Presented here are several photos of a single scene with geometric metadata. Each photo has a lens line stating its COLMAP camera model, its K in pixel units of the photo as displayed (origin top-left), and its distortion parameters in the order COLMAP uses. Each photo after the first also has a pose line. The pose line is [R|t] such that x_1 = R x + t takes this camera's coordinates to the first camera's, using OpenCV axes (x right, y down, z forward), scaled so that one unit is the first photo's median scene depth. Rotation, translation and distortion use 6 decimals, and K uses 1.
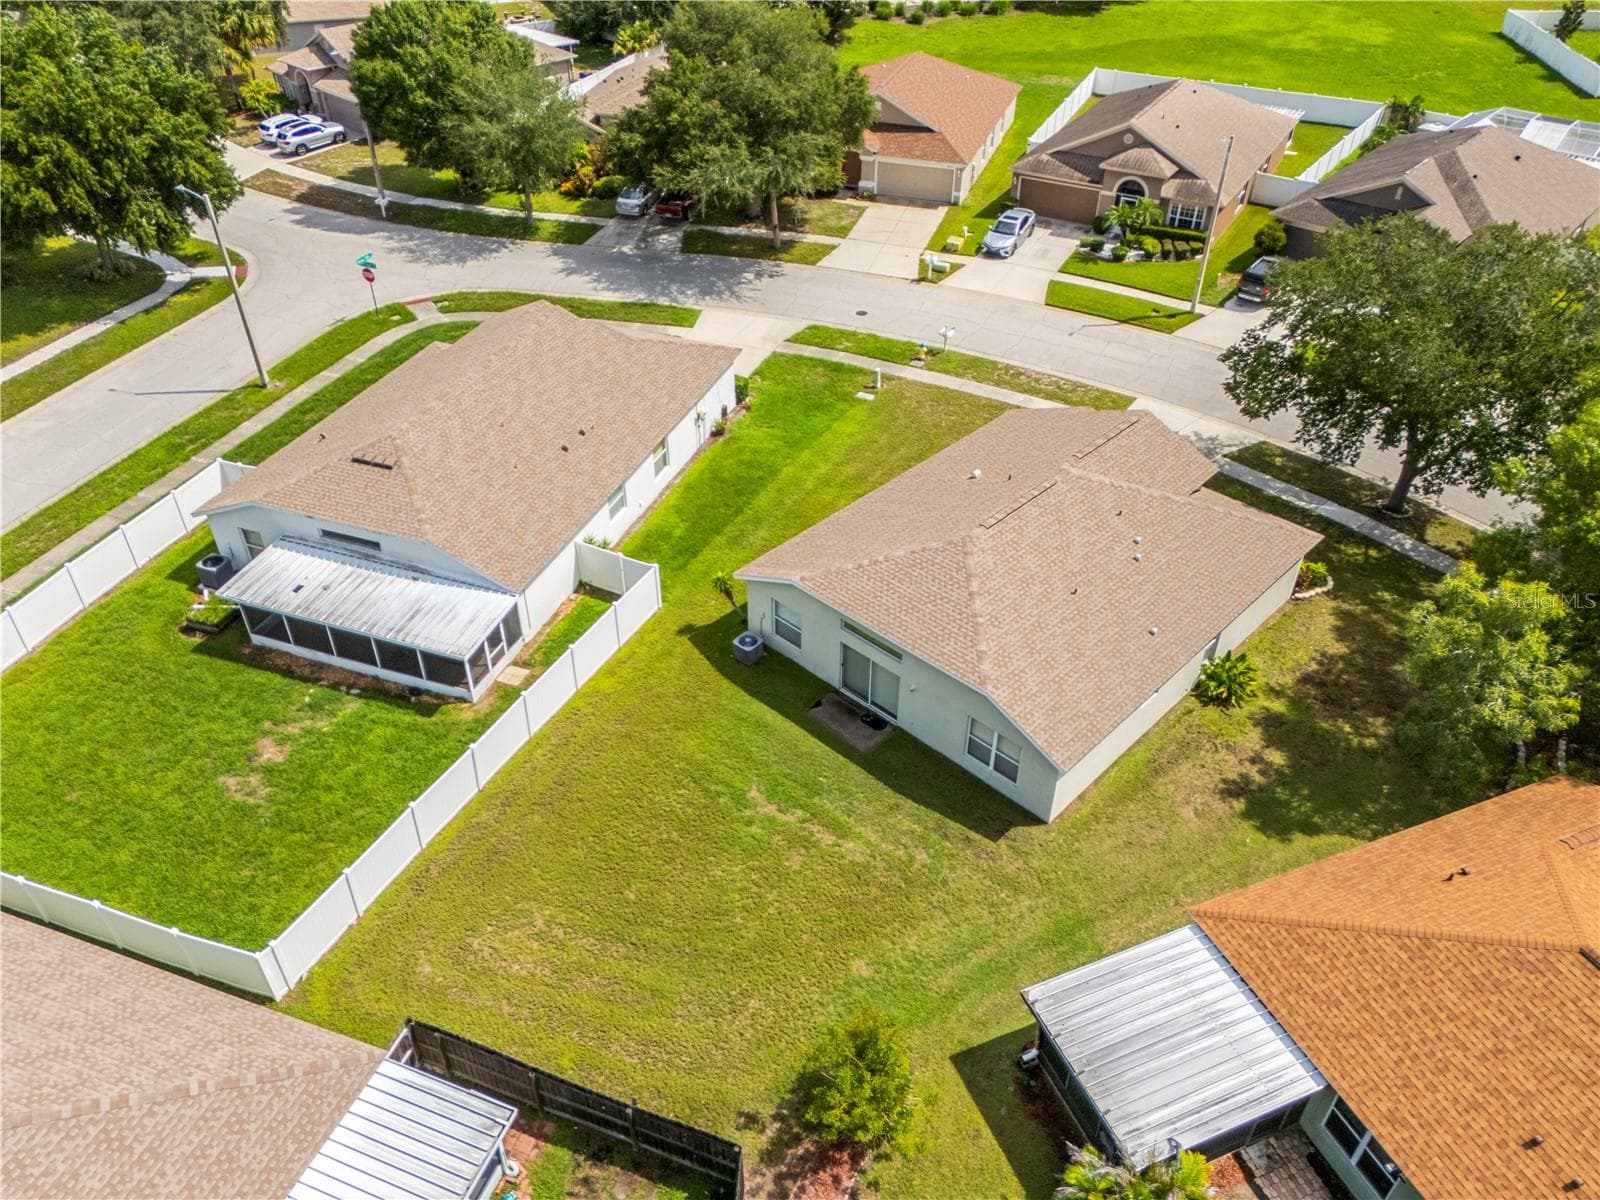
lens RADIAL K [[1168.3, 0, 802.7], [0, 1168.3, 603.7], [0, 0, 1]] dist [0.066806, -0.054913]
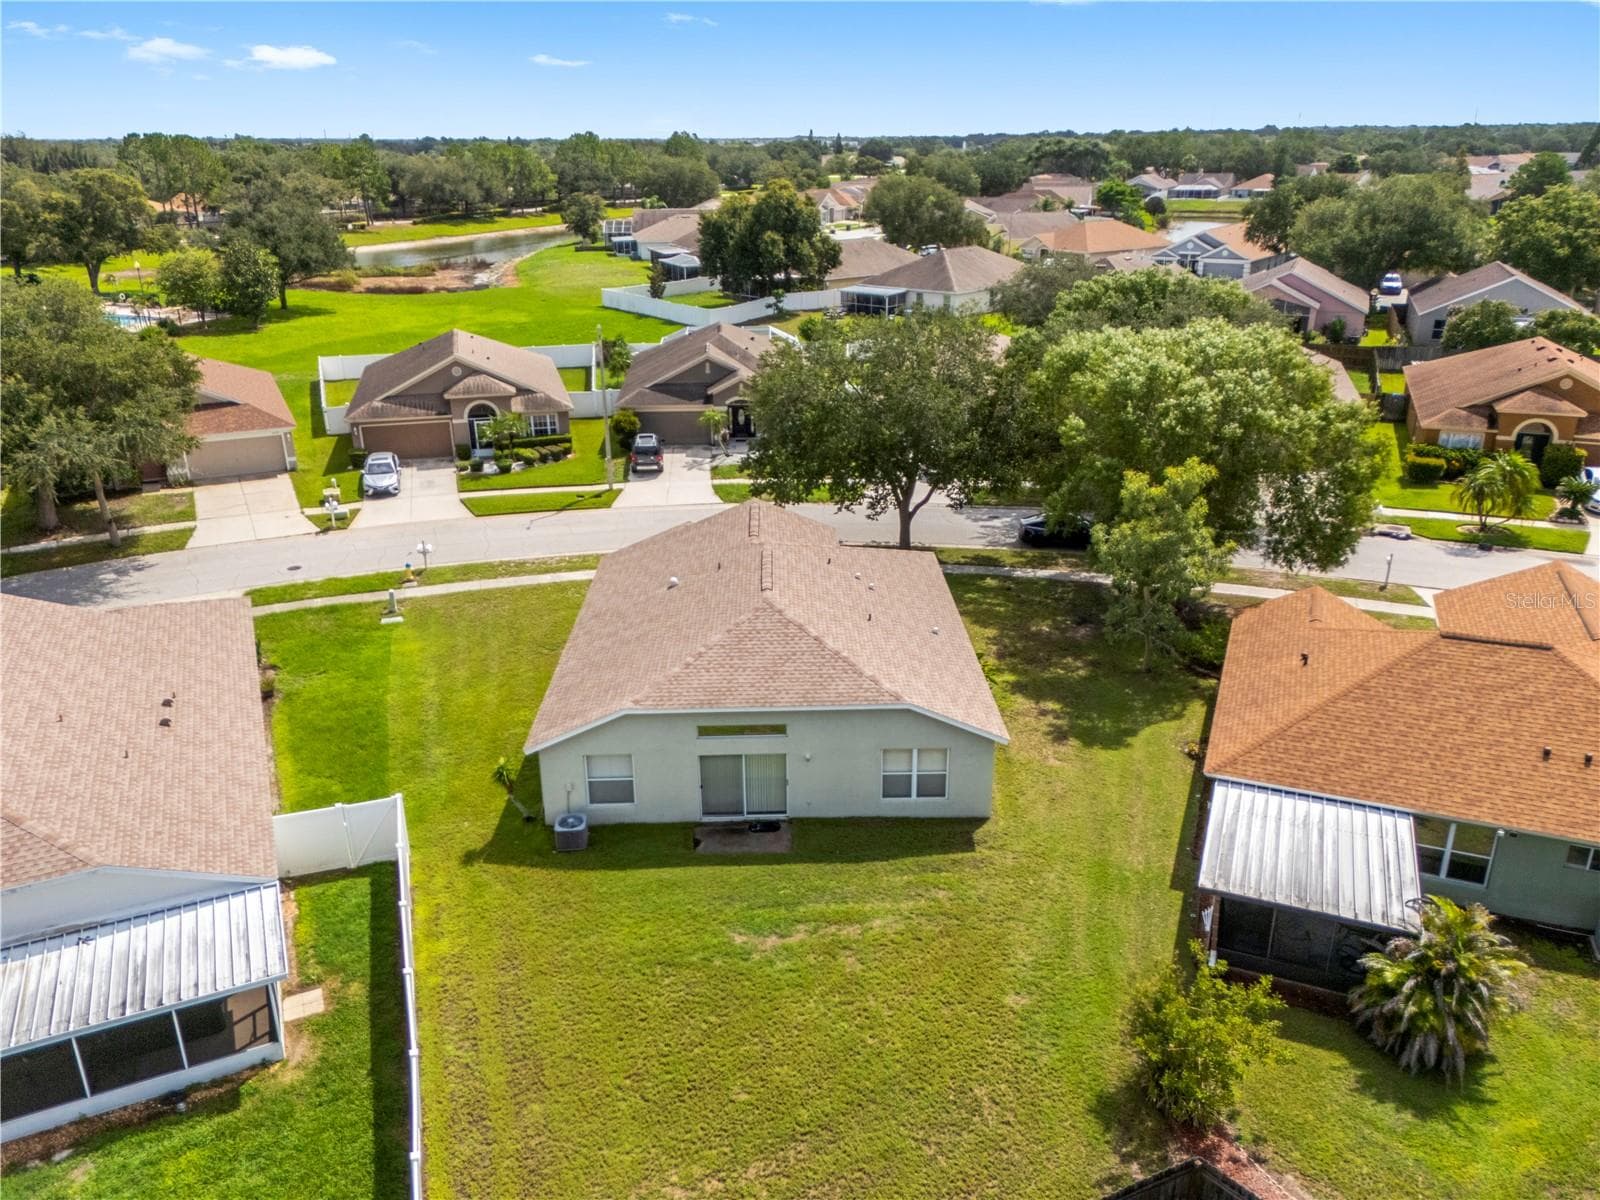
lens RADIAL K [[1168.3, 0, 800.7], [0, 1168.3, 599.5], [0, 0, 1]] dist [0.066806, -0.054913]
pose [[0.705101, -0.267717, 0.656628, -0.269774], [0.443417, 0.889080, -0.113659, 0.036641], [-0.553366, 0.371301, 0.745602, 0.161508]]
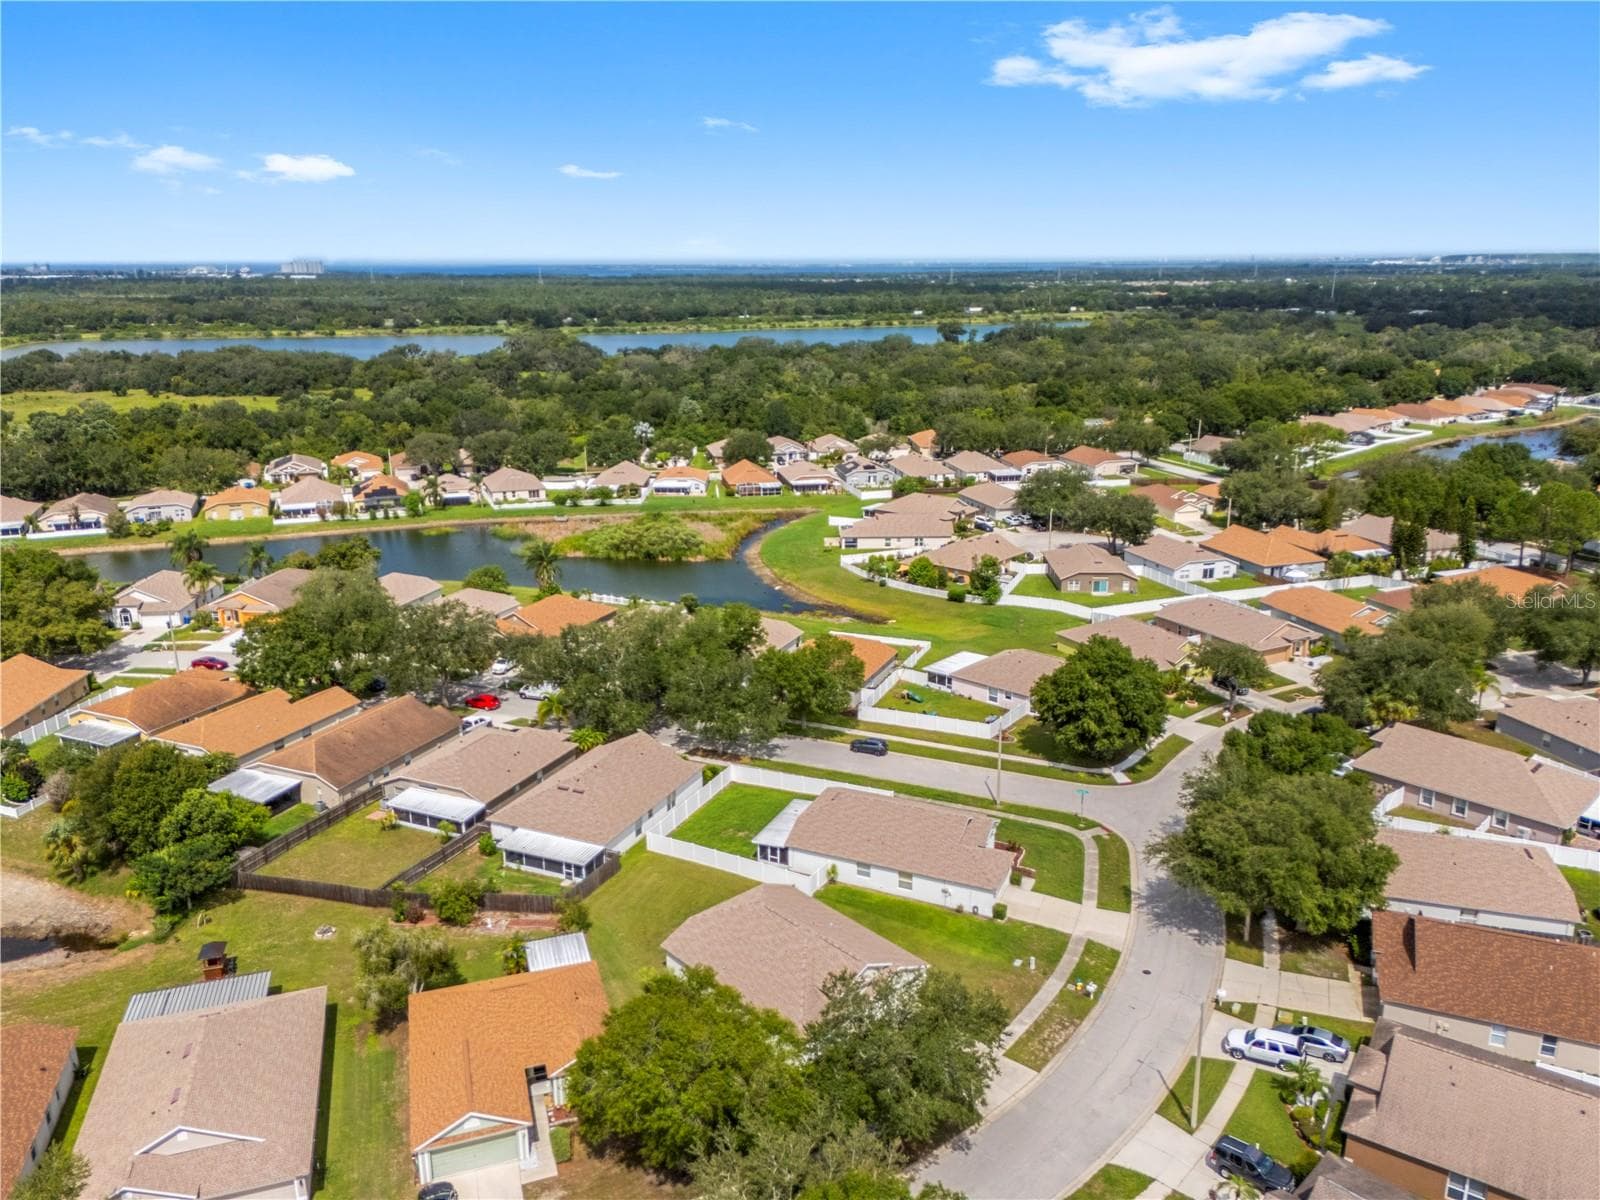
lens RADIAL K [[1168.3, 0, 803.4], [0, 1168.3, 604.7], [0, 0, 1]] dist [0.066806, -0.054913]
pose [[-0.065985, 0.272118, -0.959999, 1.373587], [-0.610967, 0.749638, 0.254484, -0.712539], [0.788901, 0.603320, 0.116790, 0.235405]]
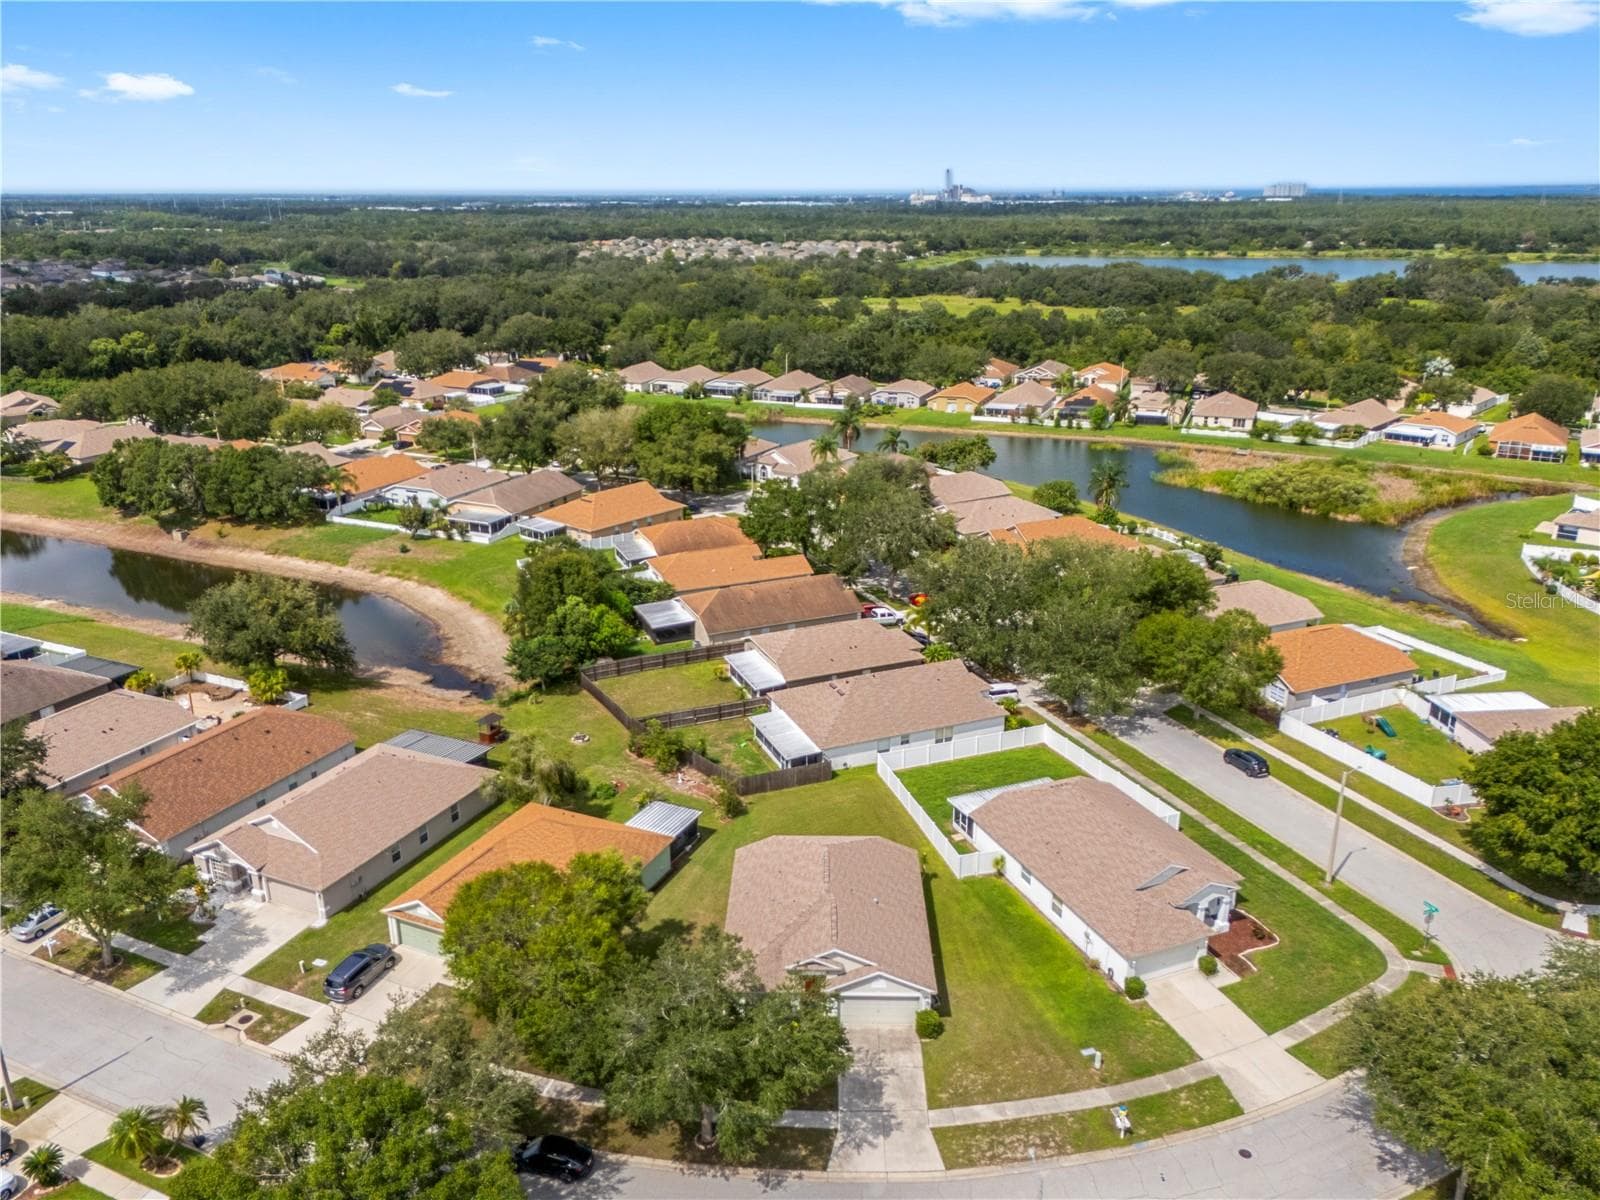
lens RADIAL K [[1168.3, 0, 796.5], [0, 1168.3, 596.5], [0, 0, 1]] dist [0.066806, -0.054913]
pose [[-0.739065, 0.217696, -0.637488, 0.879353], [-0.411985, 0.602653, 0.683431, -1.077985], [0.532964, 0.767736, -0.355713, 0.816516]]
